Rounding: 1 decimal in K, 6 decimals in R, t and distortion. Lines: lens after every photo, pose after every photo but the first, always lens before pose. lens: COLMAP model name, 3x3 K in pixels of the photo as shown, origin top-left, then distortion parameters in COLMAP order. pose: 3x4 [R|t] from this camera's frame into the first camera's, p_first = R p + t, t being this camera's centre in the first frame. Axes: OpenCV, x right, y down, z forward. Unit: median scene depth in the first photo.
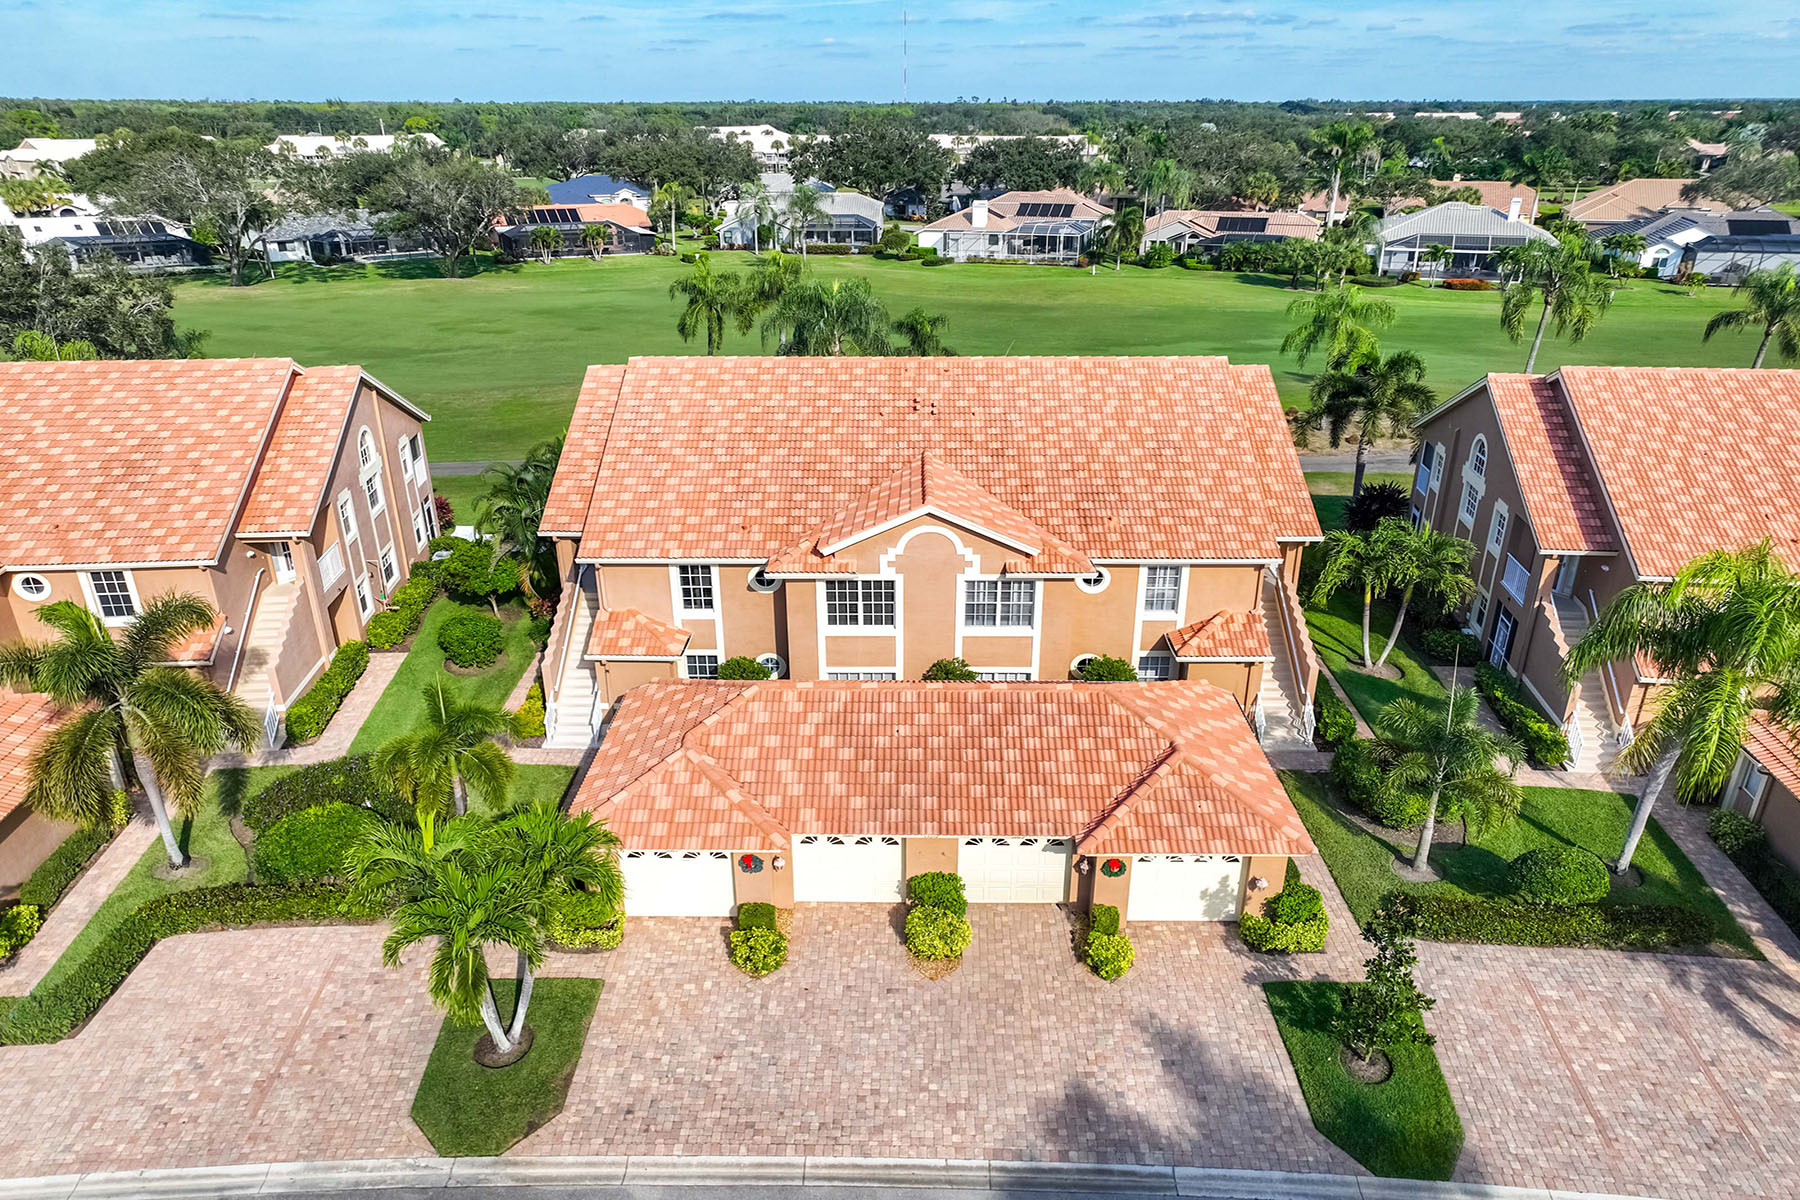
lens RADIAL K [[1230.0, 0, 895.7], [0, 1230.0, 727.4], [0, 0, 1]] dist [0.000141, 0.009797]
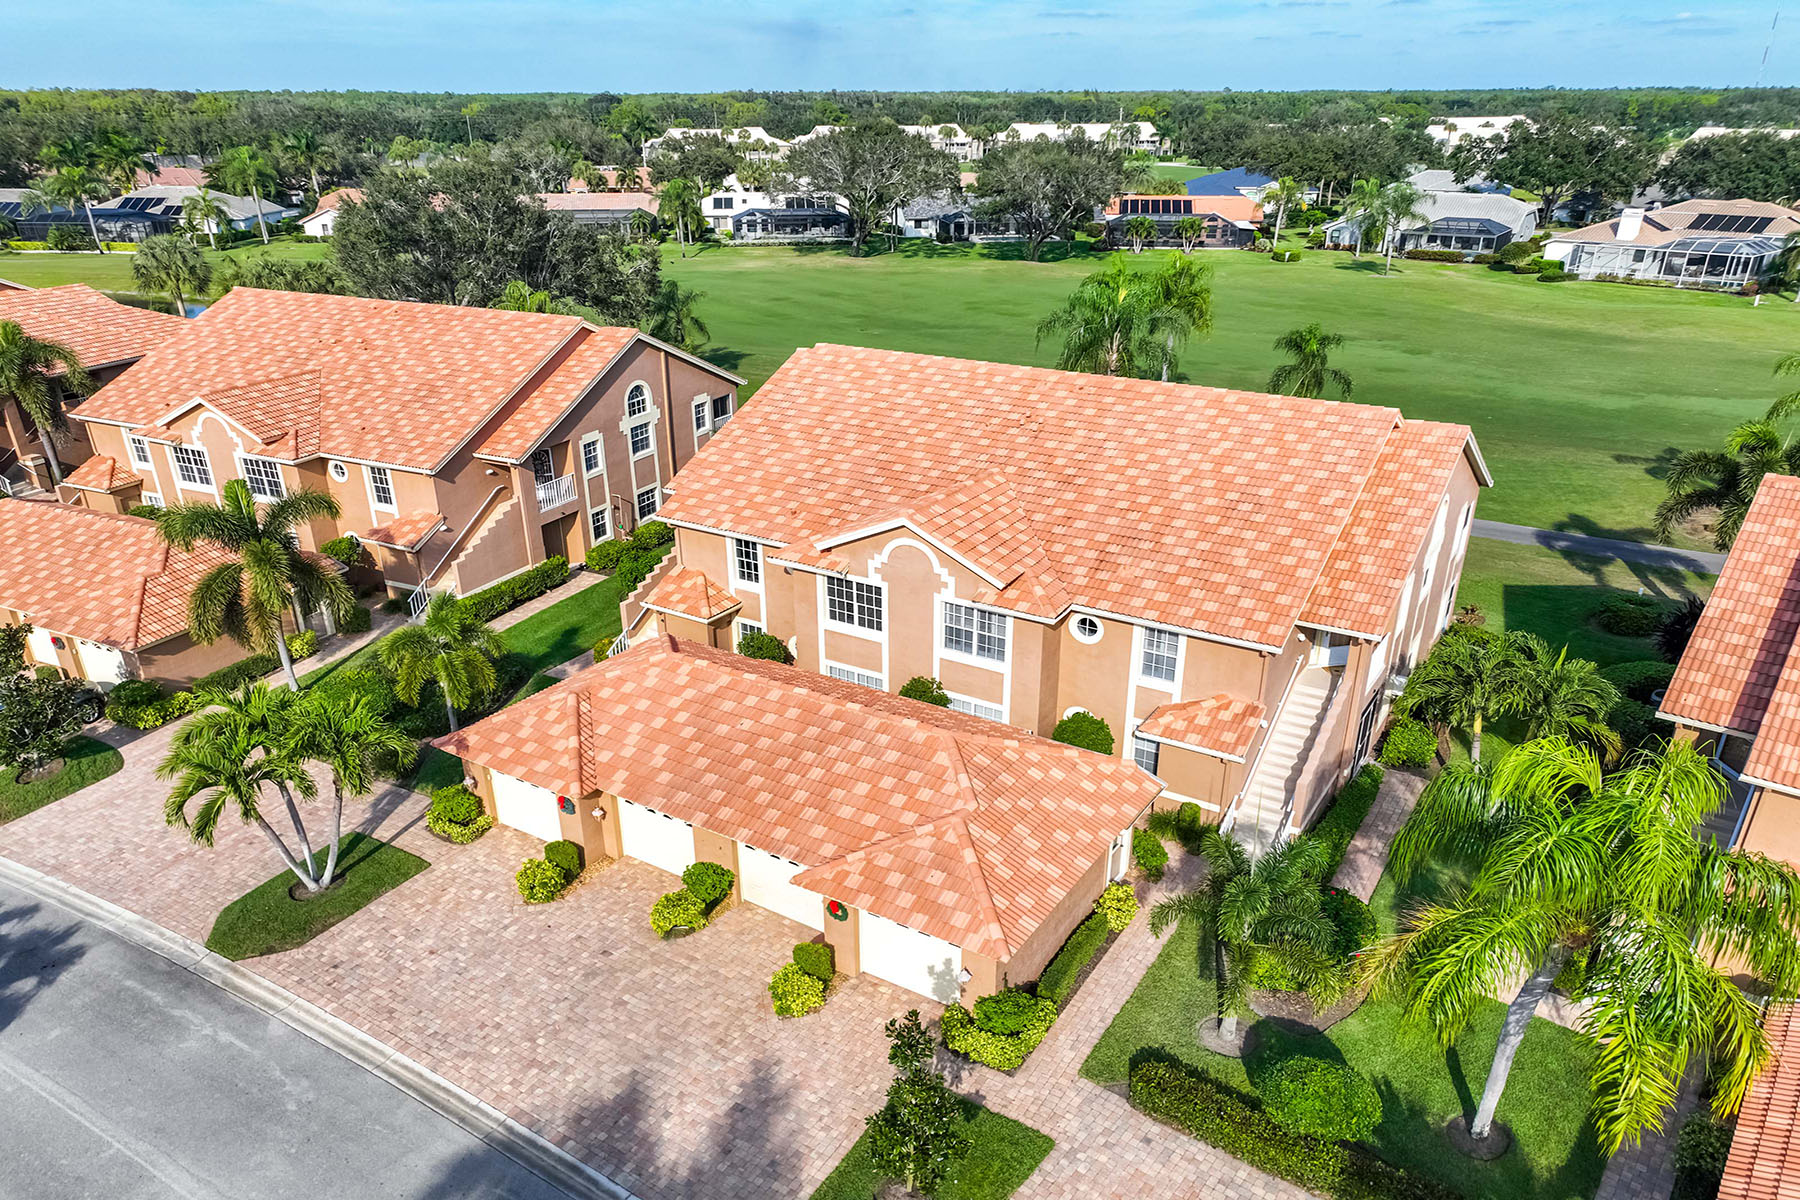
lens RADIAL K [[1230.0, 0, 895.7], [0, 1230.0, 727.4], [0, 0, 1]] dist [0.000141, 0.009797]
pose [[0.852248, 0.239678, -0.465003, 0.462209], [-0.236129, 0.969416, 0.066897, -0.073171], [0.466815, 0.052788, 0.882778, 0.122256]]
